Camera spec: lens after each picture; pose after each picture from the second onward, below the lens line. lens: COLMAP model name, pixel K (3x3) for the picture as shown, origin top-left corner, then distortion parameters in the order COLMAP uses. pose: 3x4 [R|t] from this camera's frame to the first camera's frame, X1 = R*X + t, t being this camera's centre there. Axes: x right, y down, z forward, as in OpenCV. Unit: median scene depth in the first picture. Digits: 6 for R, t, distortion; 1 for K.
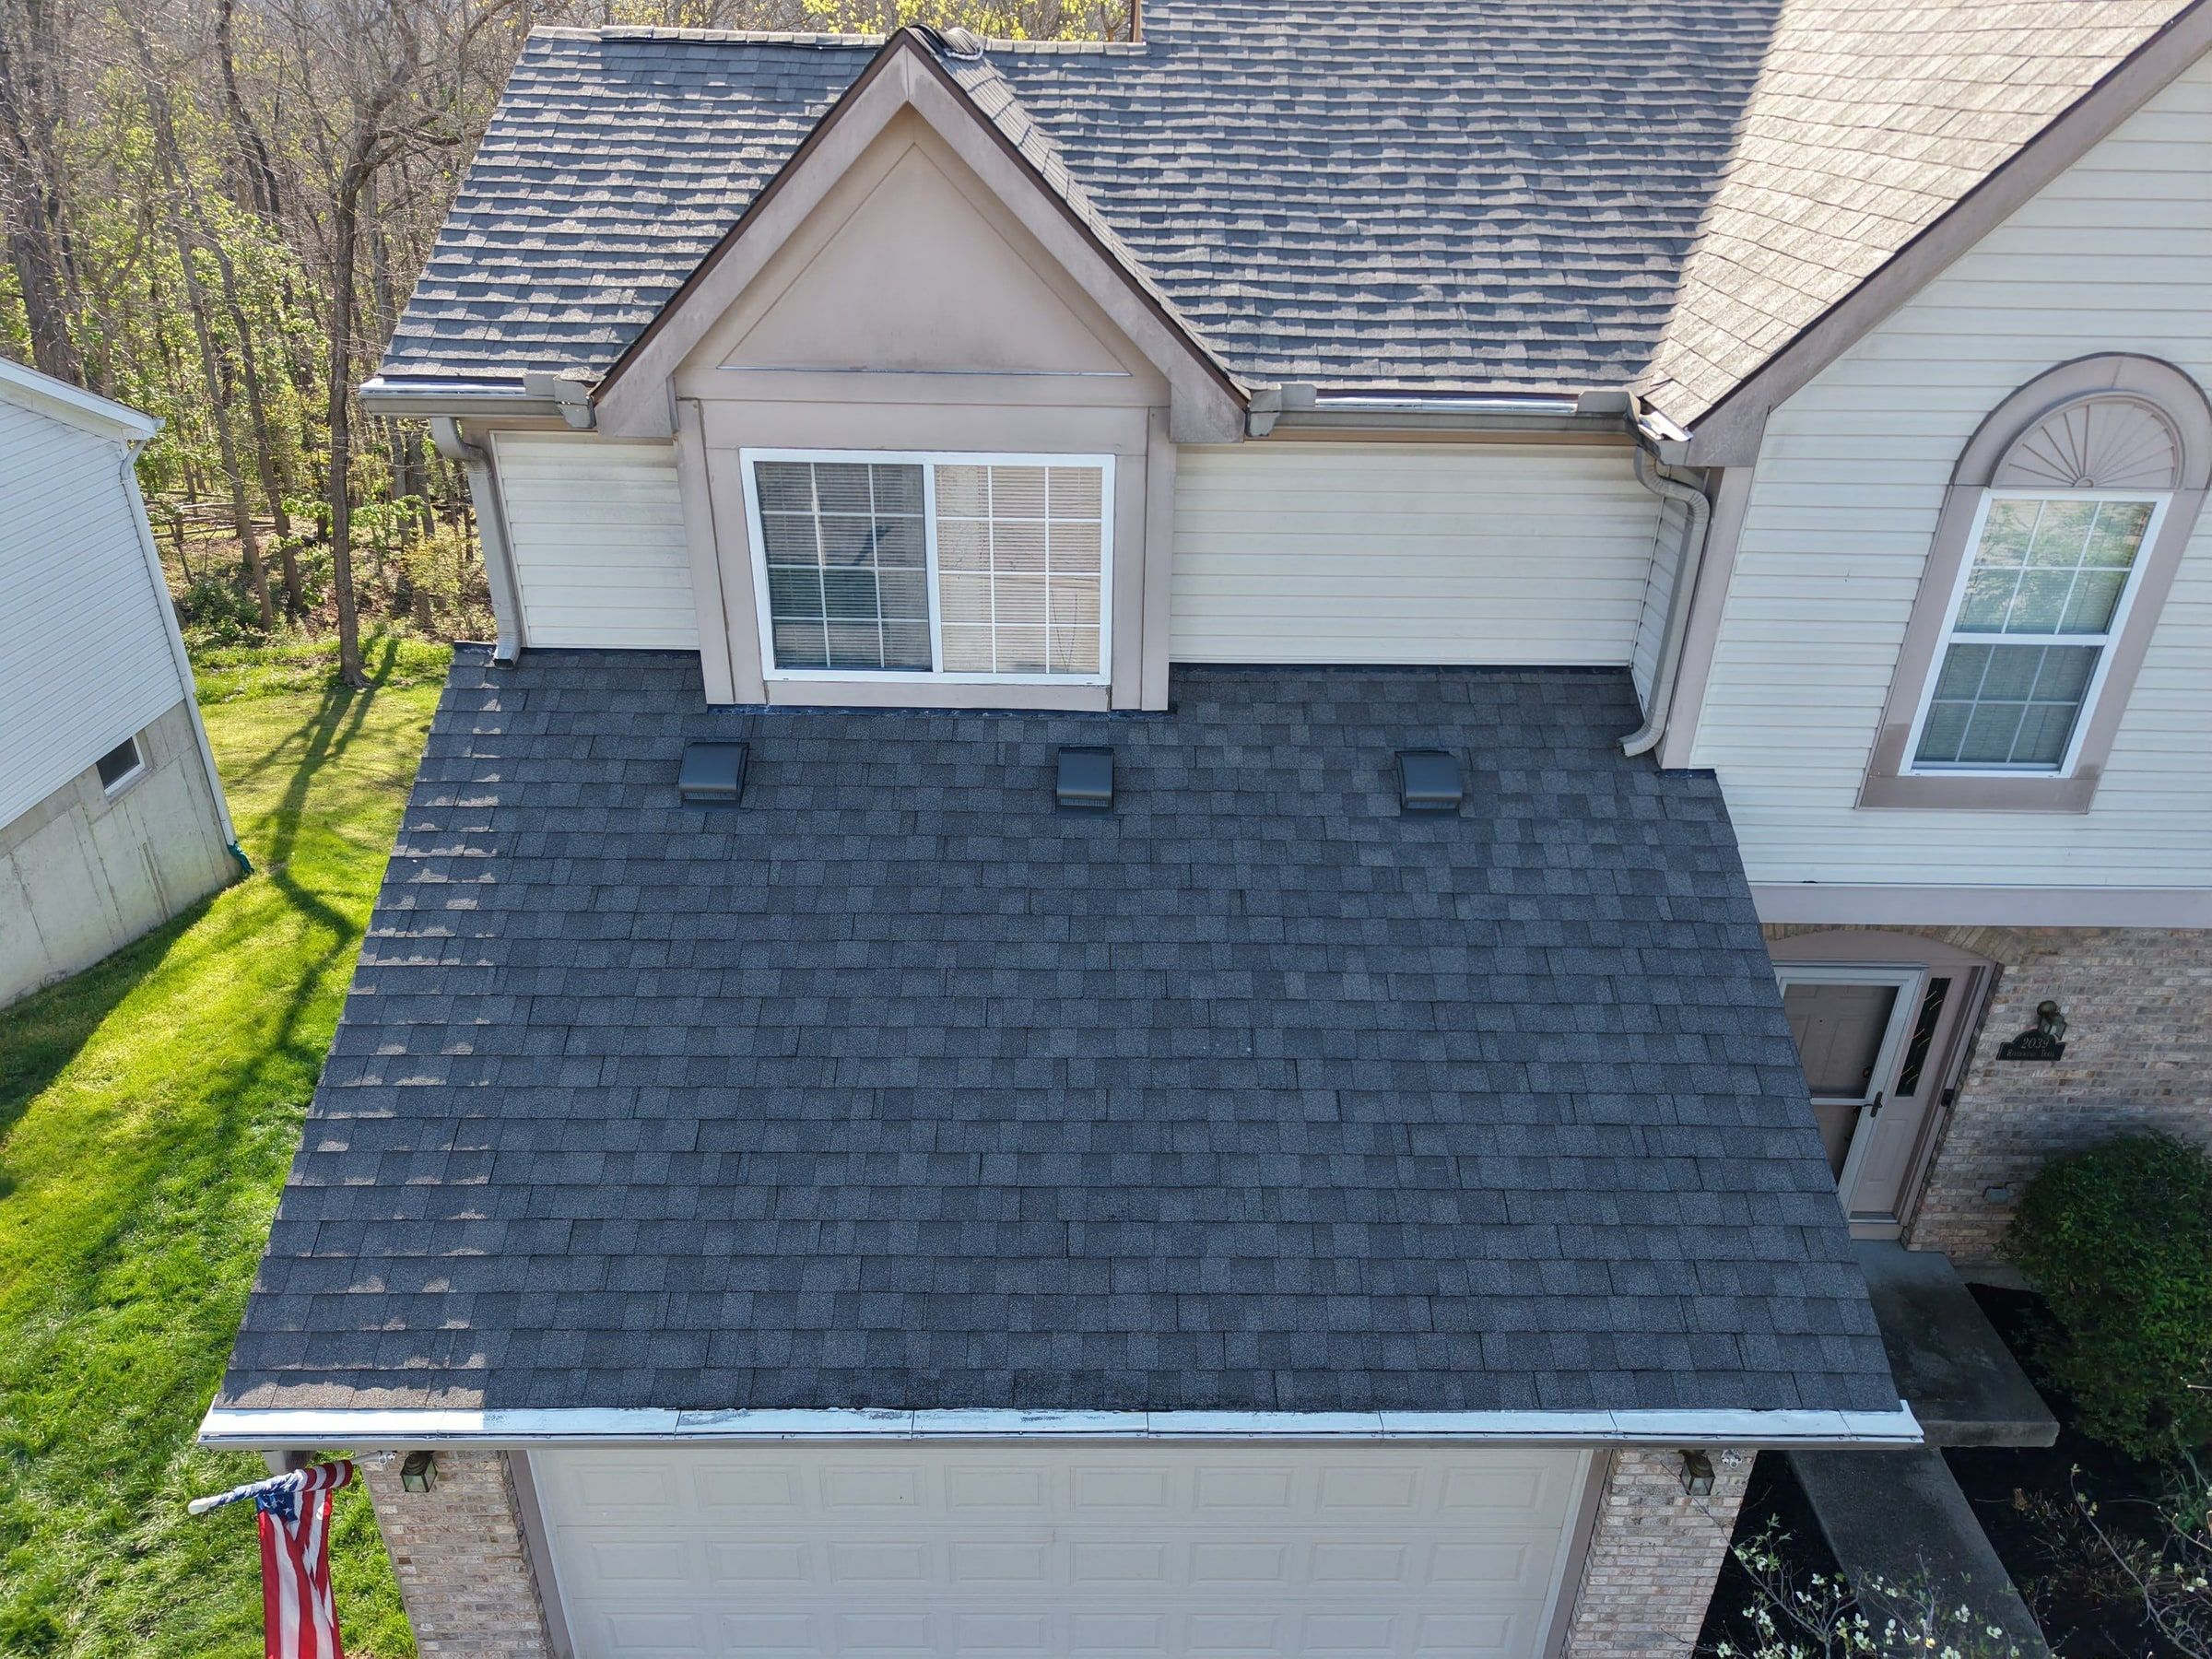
lens RADIAL K [[1479.7, 0, 1109.2], [0, 1479.7, 830.6], [0, 0, 1]] dist [0.024278, -0.025539]
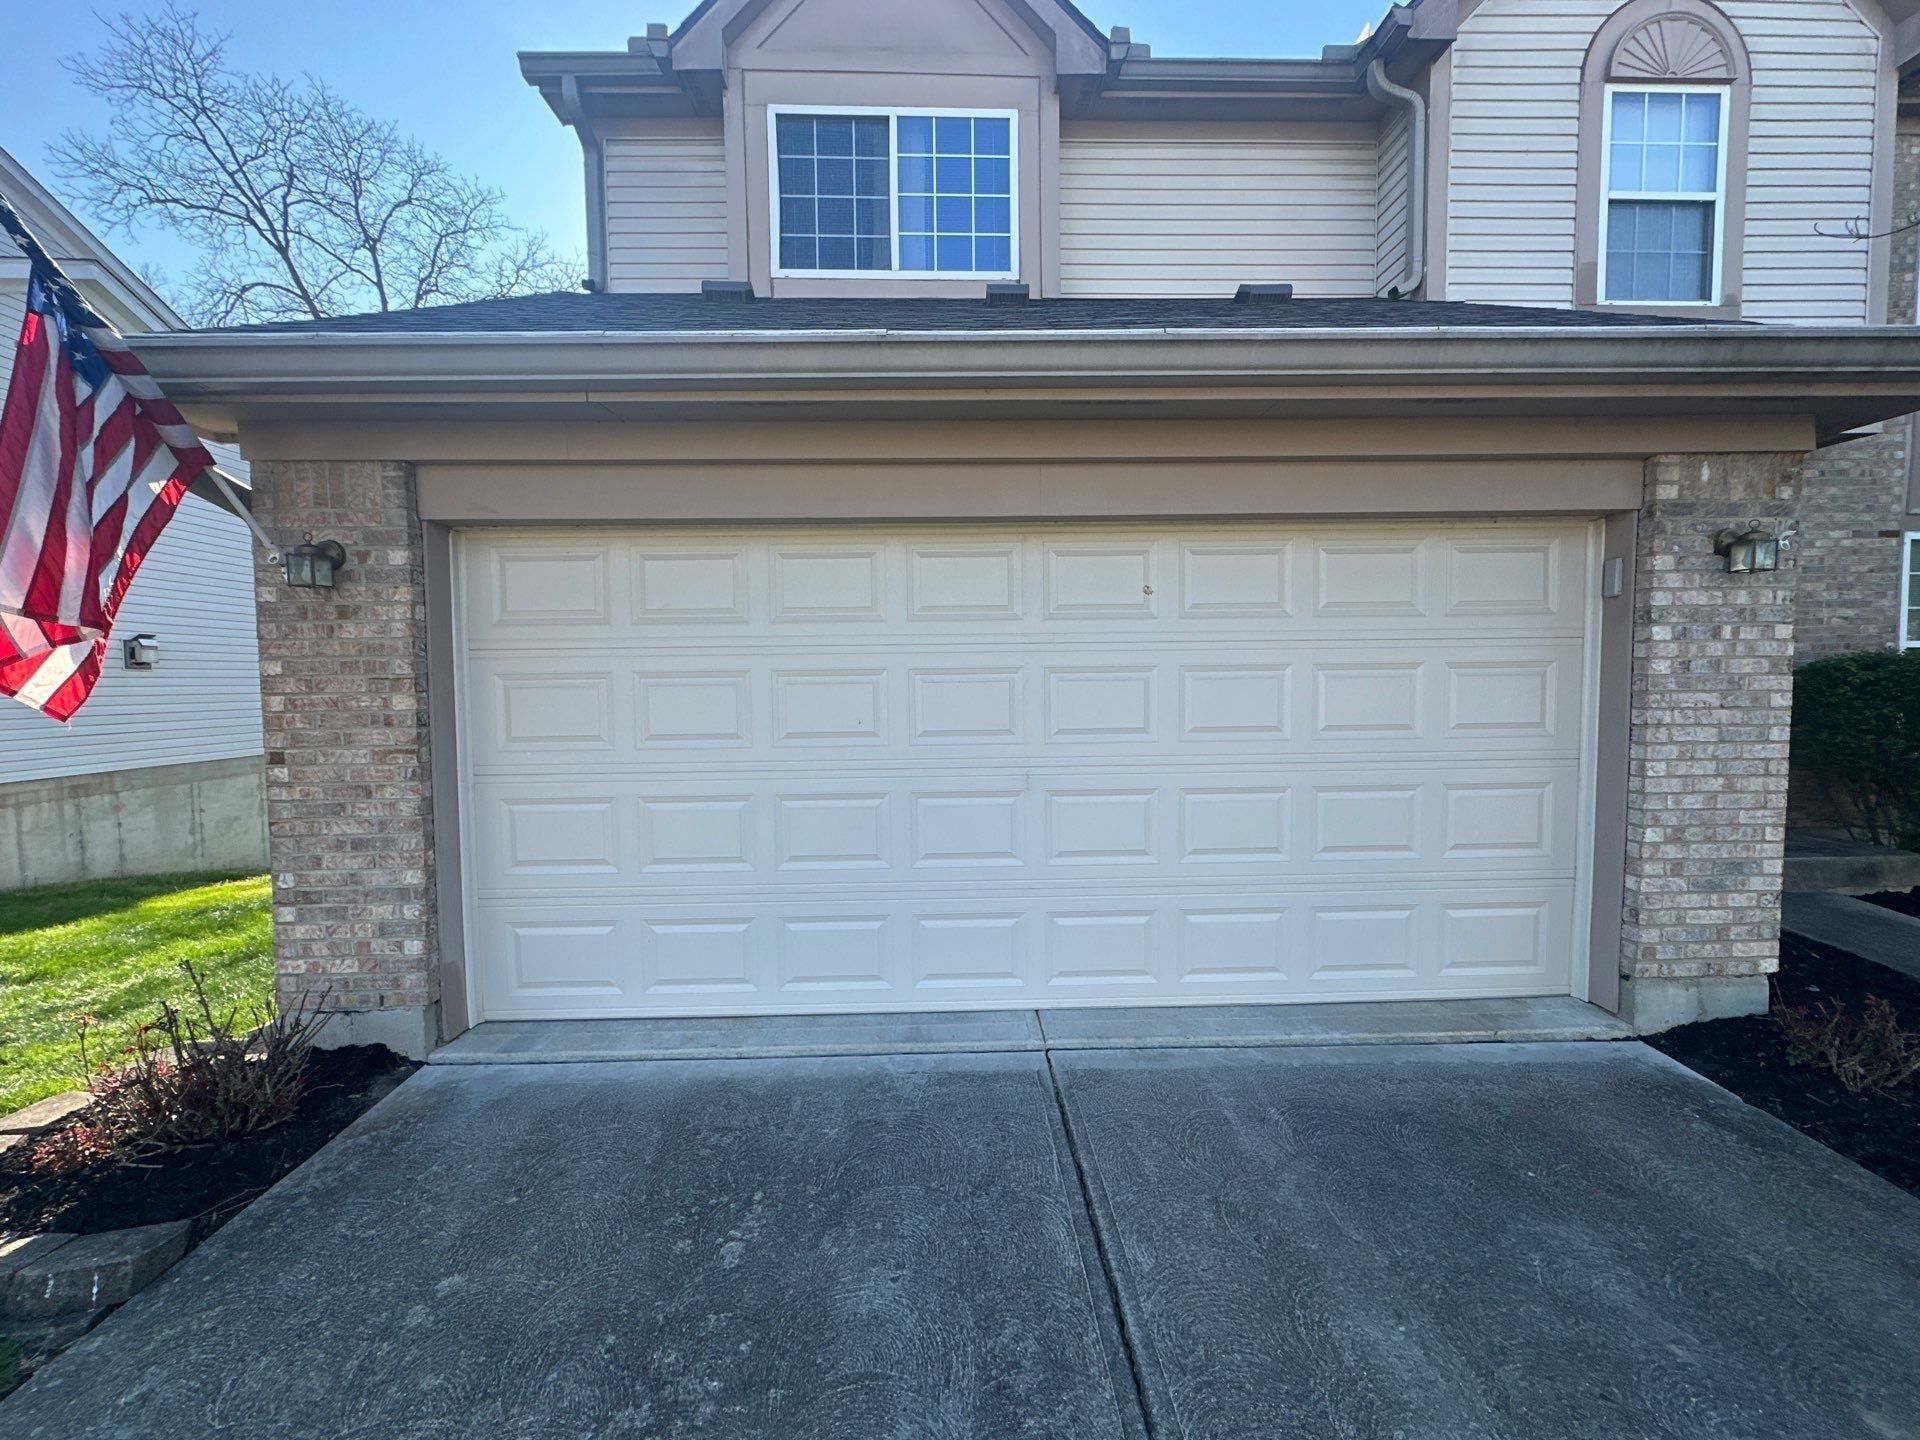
lens RADIAL K [[766.8, 0, 959.2], [0, 766.8, 726.6], [0, 0, 1]] dist [-0.002122, 0.000438]
pose [[0.999499, -0.026748, 0.016892, -0.087177], [0.031375, 0.906518, -0.420999, 0.648532], [-0.004052, 0.421318, 0.906904, 0.573379]]
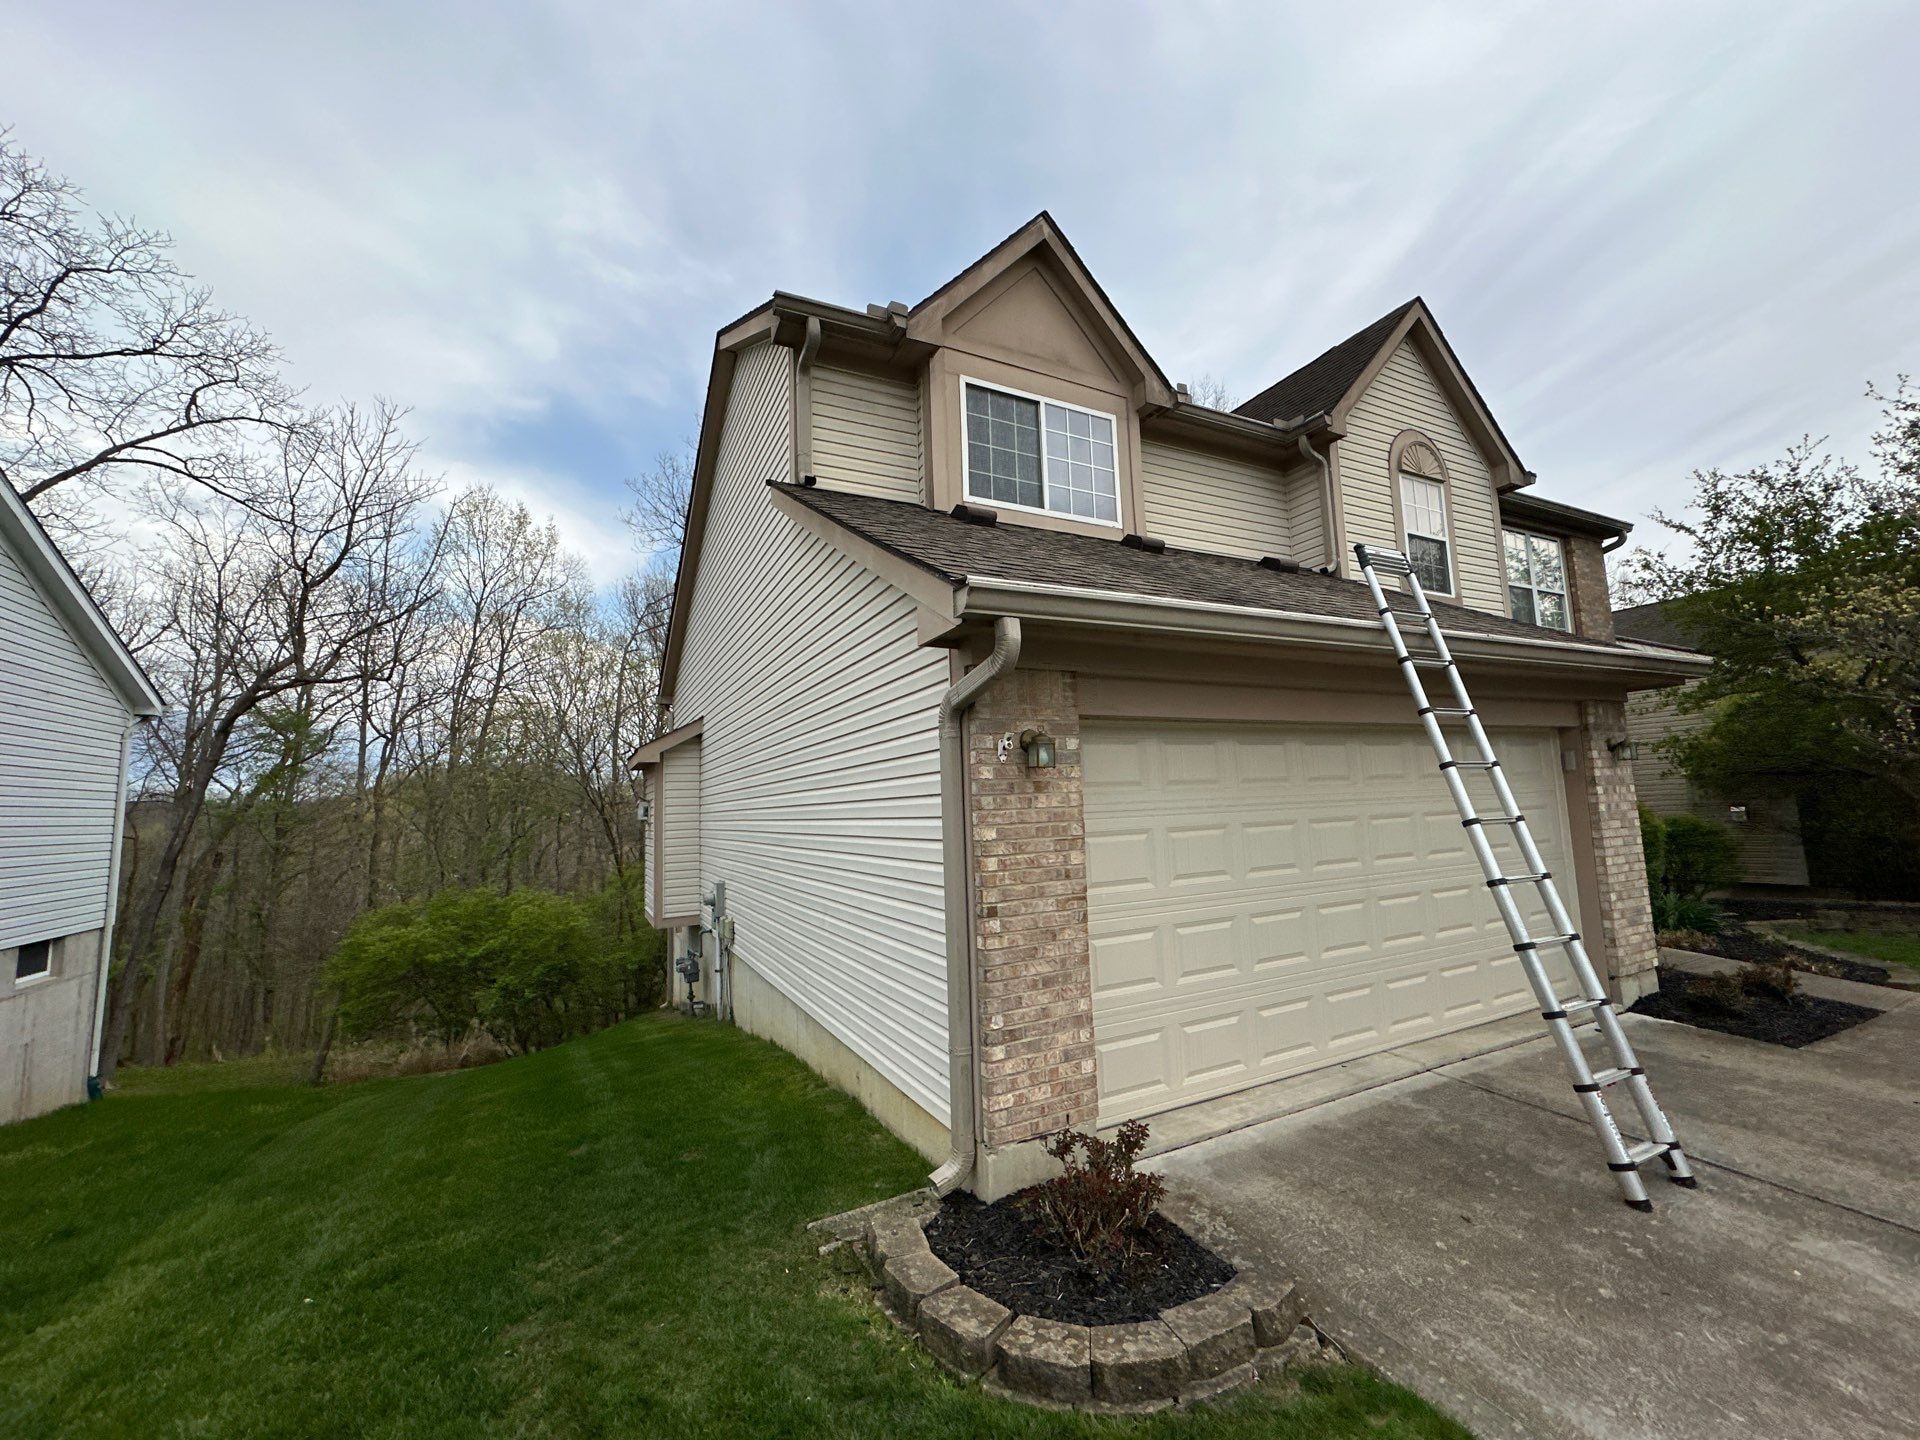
lens RADIAL K [[766.8, 0, 958.8], [0, 766.8, 724.9], [0, 0, 1]] dist [-0.002122, 0.000438]
pose [[0.894608, 0.001357, 0.446850, -0.698343], [0.253330, 0.822228, -0.509672, 0.621868], [-0.368104, 0.569157, 0.735228, 0.541304]]
